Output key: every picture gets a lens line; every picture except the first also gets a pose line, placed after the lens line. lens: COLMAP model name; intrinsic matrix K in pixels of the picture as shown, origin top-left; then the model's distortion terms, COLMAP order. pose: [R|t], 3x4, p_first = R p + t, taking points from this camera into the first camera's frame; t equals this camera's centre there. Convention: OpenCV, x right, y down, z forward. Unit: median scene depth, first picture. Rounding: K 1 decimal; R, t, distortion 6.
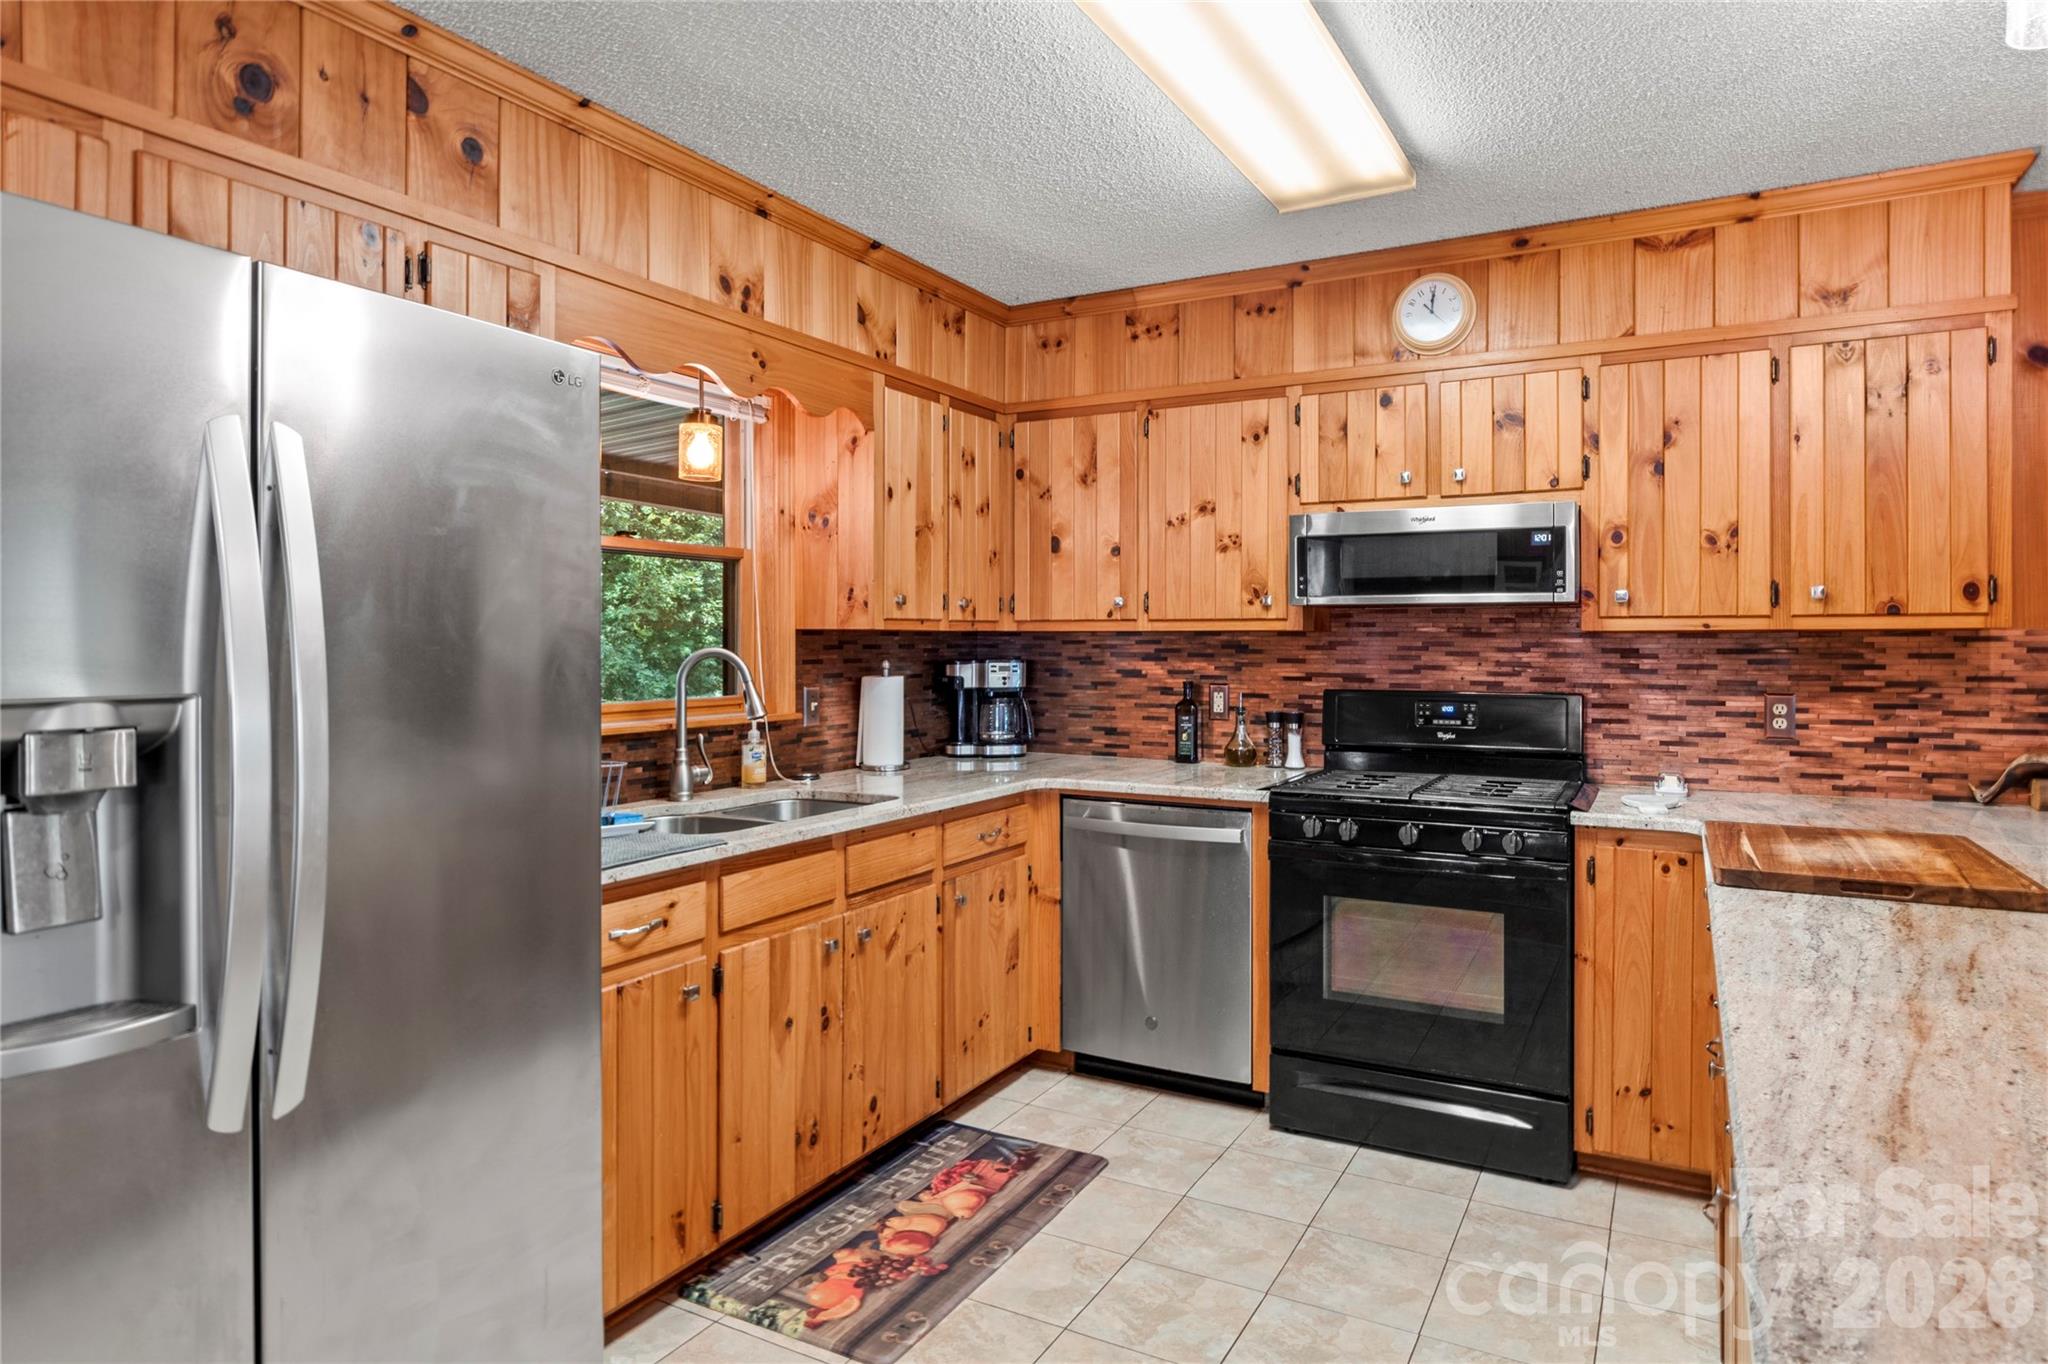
lens RADIAL K [[1168.0, 0, 1062.3], [0, 1168.0, 636.4], [0, 0, 1]] dist [-0.000143, -0.008842]
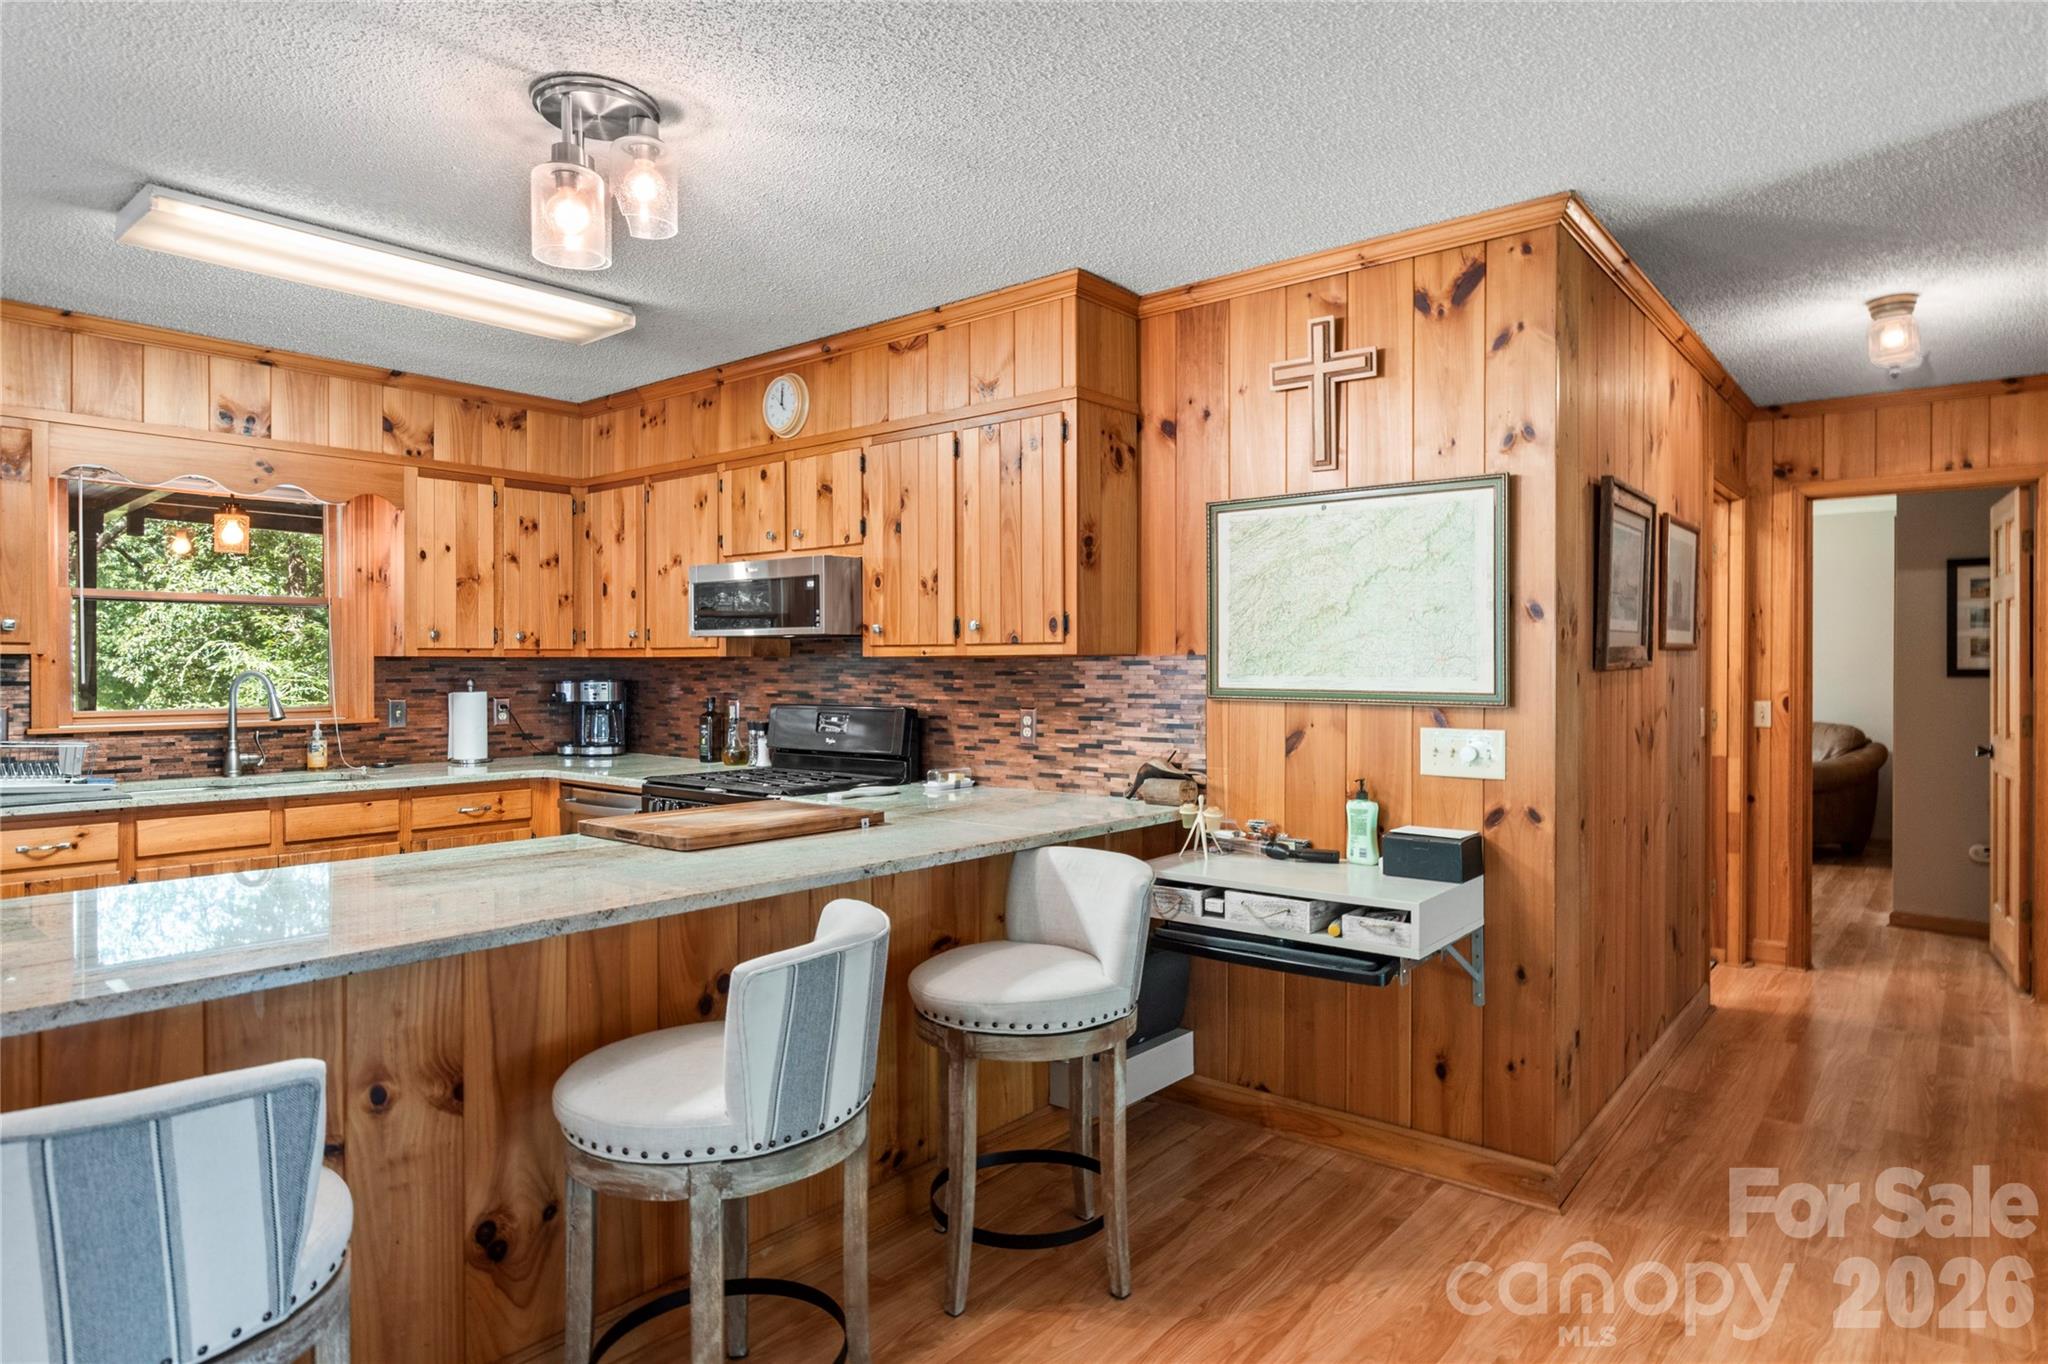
lens RADIAL K [[1168.0, 0, 1048.6], [0, 1168.0, 667.9], [0, 0, 1]] dist [-0.000143, -0.008842]
pose [[0.981741, -0.000406, -0.190220, 0.859295], [0.001810, 0.999972, 0.007210, -0.001388], [0.190211, -0.007423, 0.981715, -0.192661]]
